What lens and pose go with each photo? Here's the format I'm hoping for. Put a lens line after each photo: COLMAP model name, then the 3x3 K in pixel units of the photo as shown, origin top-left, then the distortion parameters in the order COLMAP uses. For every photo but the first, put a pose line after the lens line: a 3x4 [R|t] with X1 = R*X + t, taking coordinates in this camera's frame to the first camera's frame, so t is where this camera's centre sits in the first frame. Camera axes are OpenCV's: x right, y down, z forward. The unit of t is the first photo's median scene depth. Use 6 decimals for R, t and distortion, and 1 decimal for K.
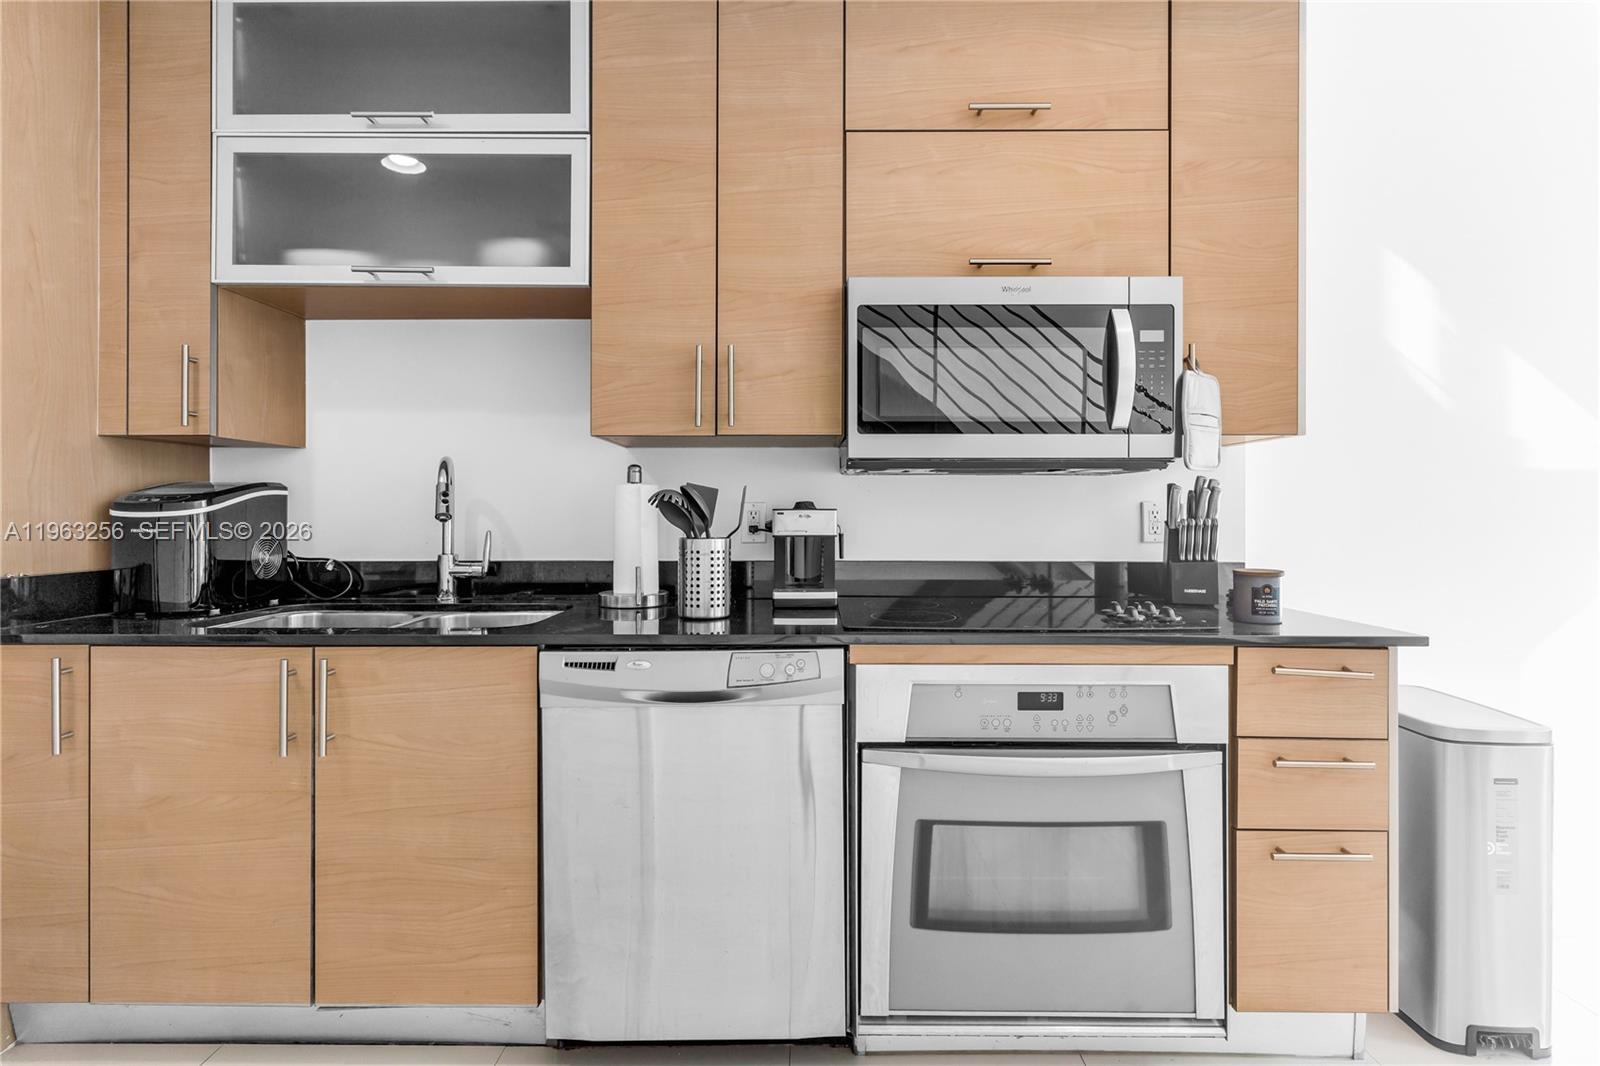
lens RADIAL K [[781.9, 0, 802.6], [0, 781.9, 504.0], [0, 0, 1]] dist [0.002290, 0.000290]
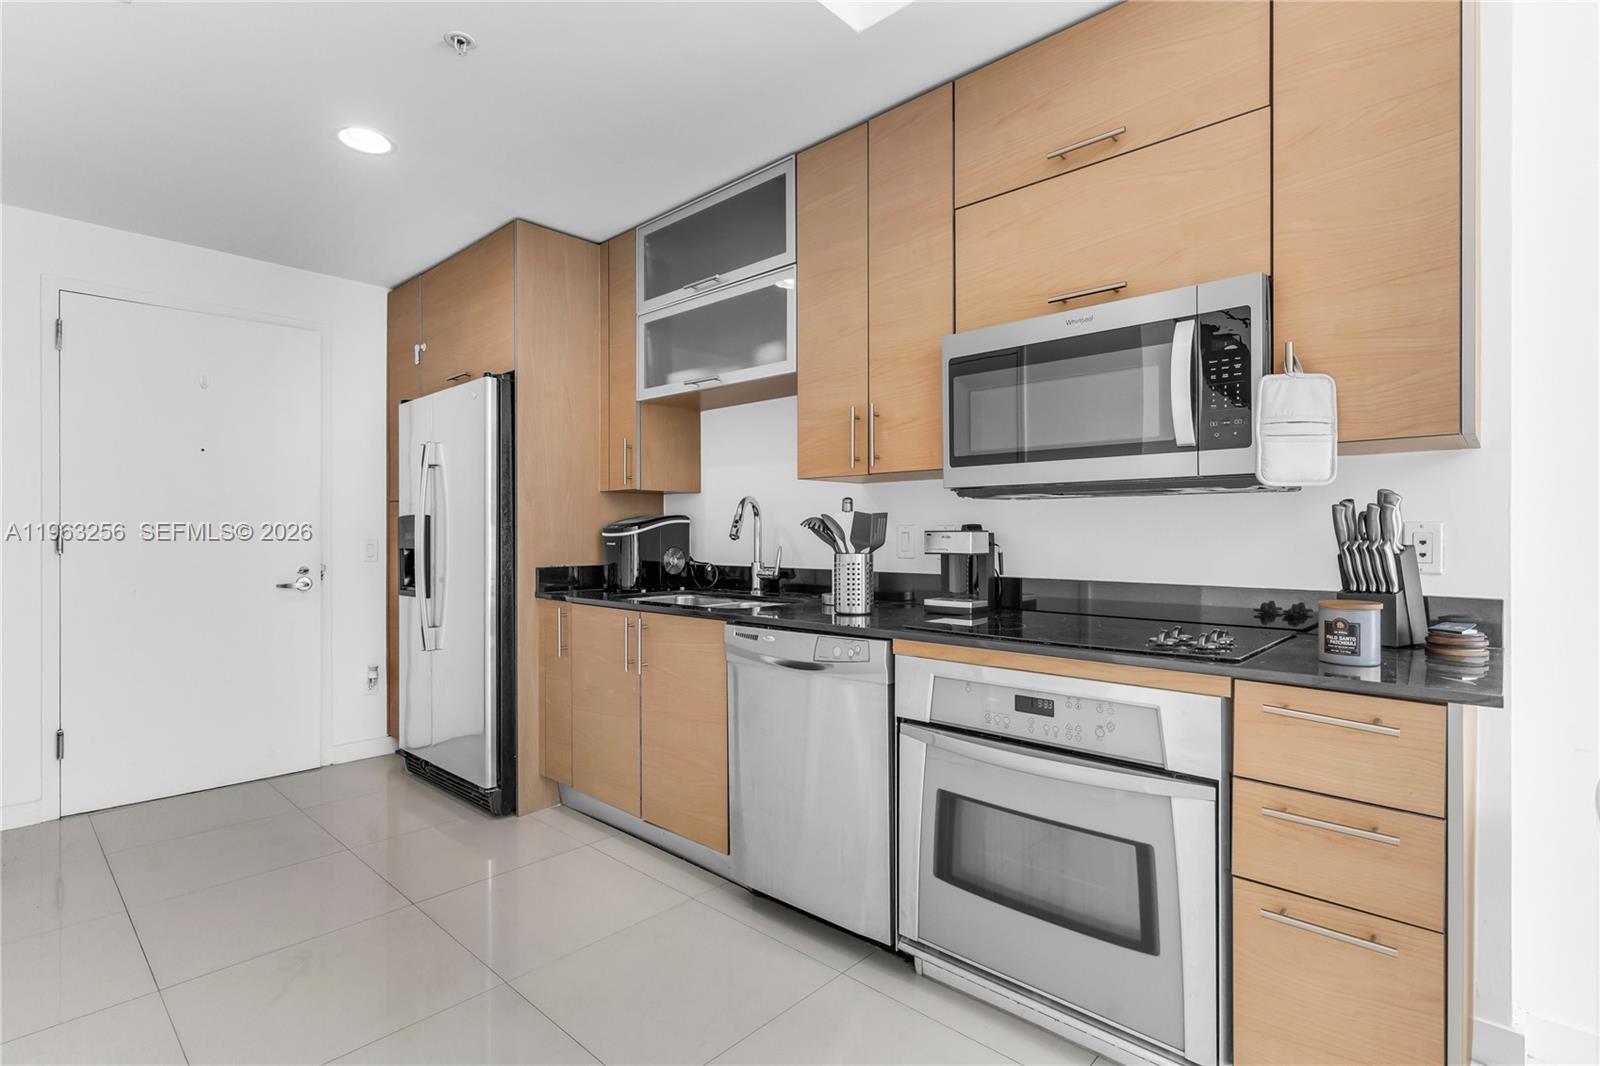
lens RADIAL K [[767.9, 0, 794.6], [0, 767.9, 527.4], [0, 0, 1]] dist [0.001682, 0.000172]
pose [[0.736425, -0.005878, -0.676493, 0.661804], [0.008121, 0.999967, 0.000152, -0.000873], [0.676470, -0.005606, 0.736449, -0.016685]]
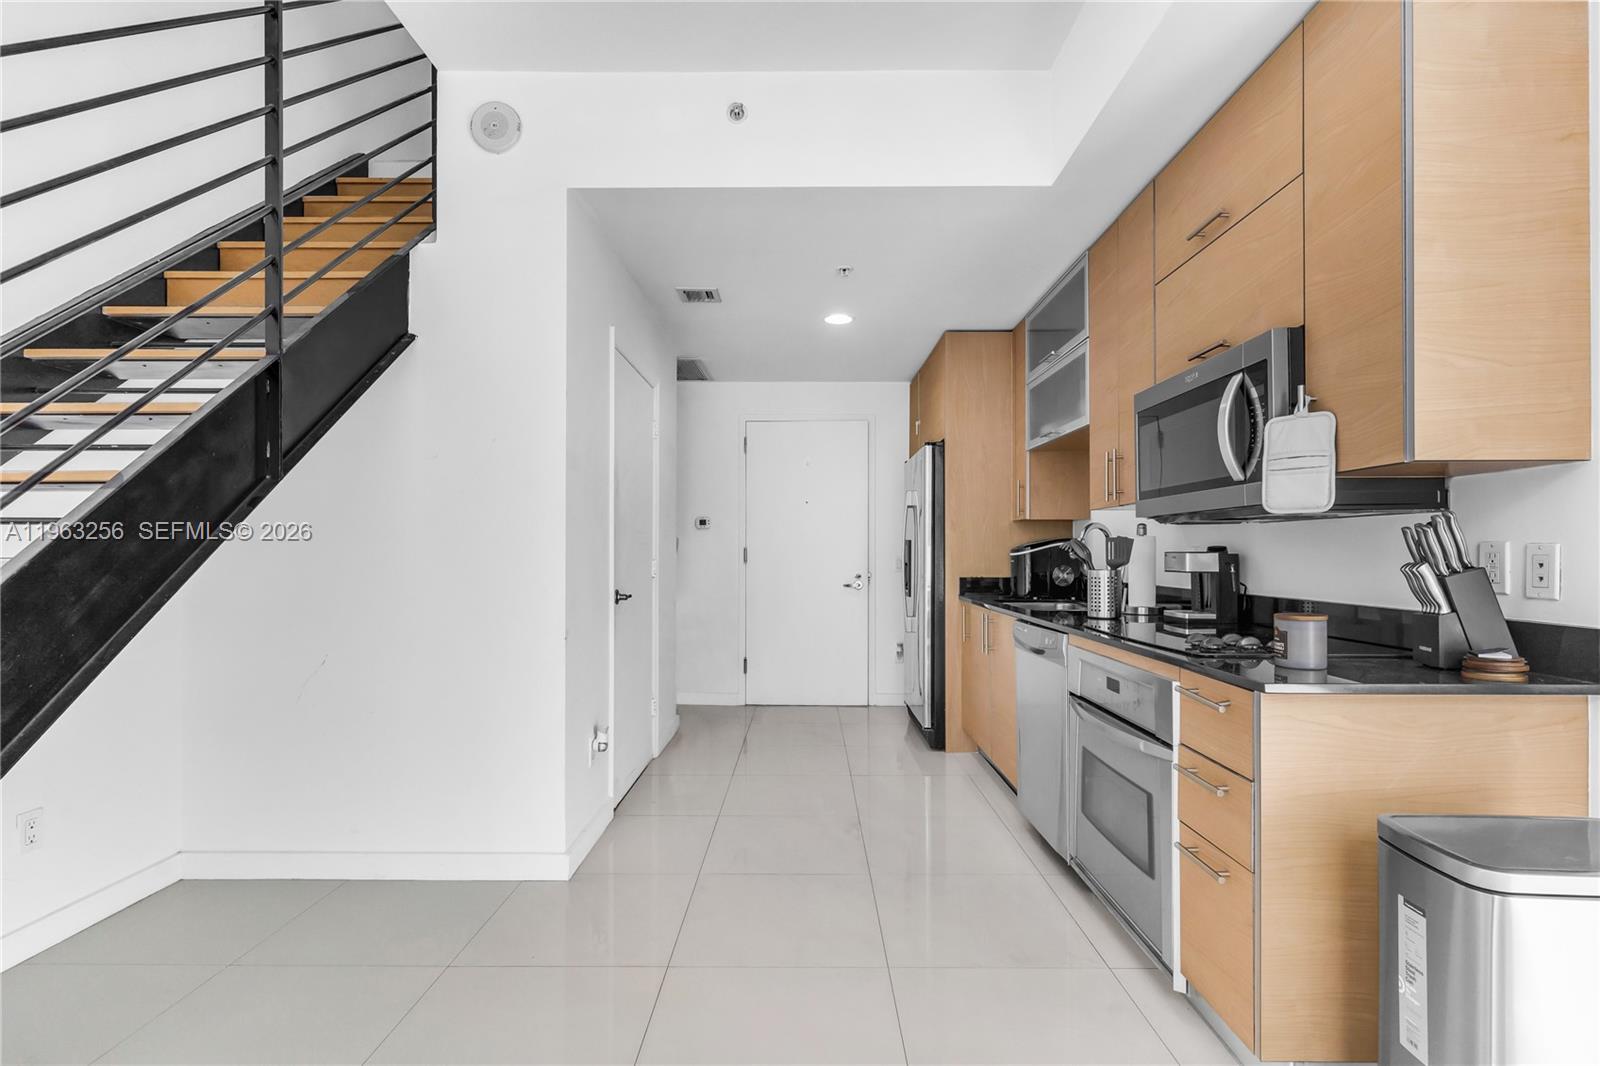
lens RADIAL K [[760.4, 0, 799.6], [0, 760.4, 540.7], [0, 0, 1]] dist [0.002161, 0.000184]
pose [[0.001901, -0.015208, -0.999883, 1.439983], [0.008133, 0.999852, -0.015192, 0.001990], [0.999965, -0.008103, 0.002024, 0.351961]]
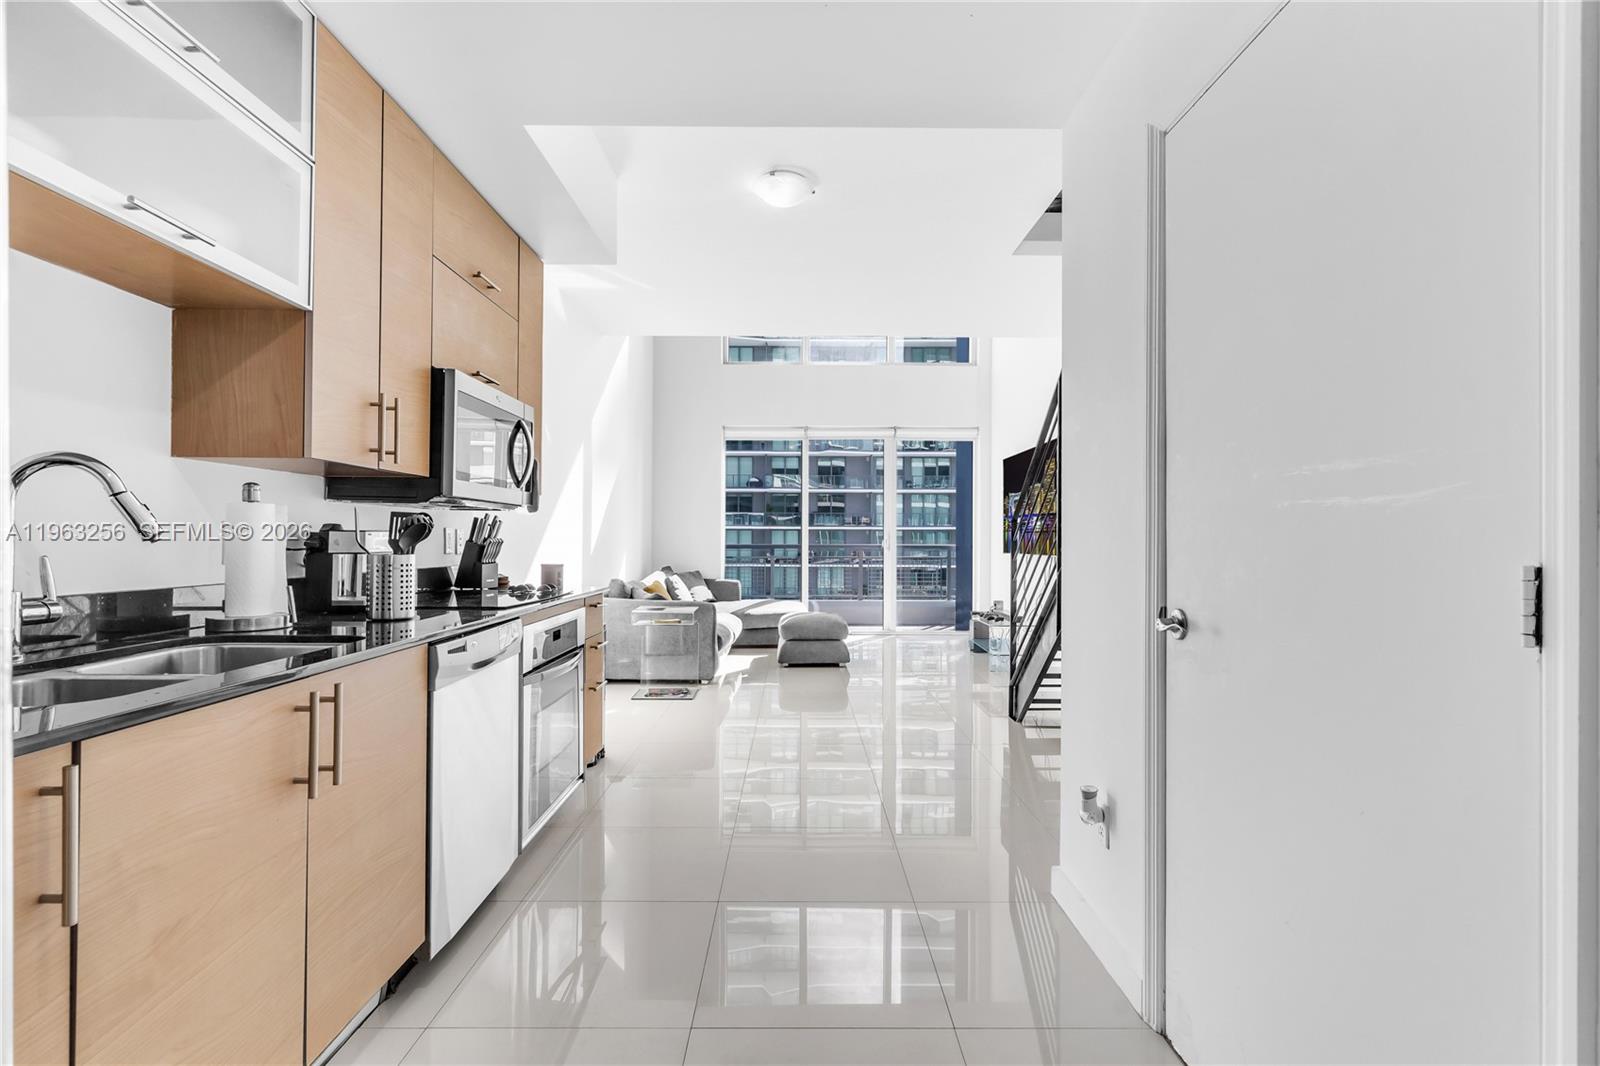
lens RADIAL K [[760.4, 0, 799.6], [0, 760.4, 540.7], [0, 0, 1]] dist [0.002161, 0.000184]
pose [[-0.016856, -0.000915, 0.999858, -1.286723], [-0.023223, 0.999730, 0.000524, 0.007136], [-0.999588, -0.023210, -0.016872, 0.377579]]
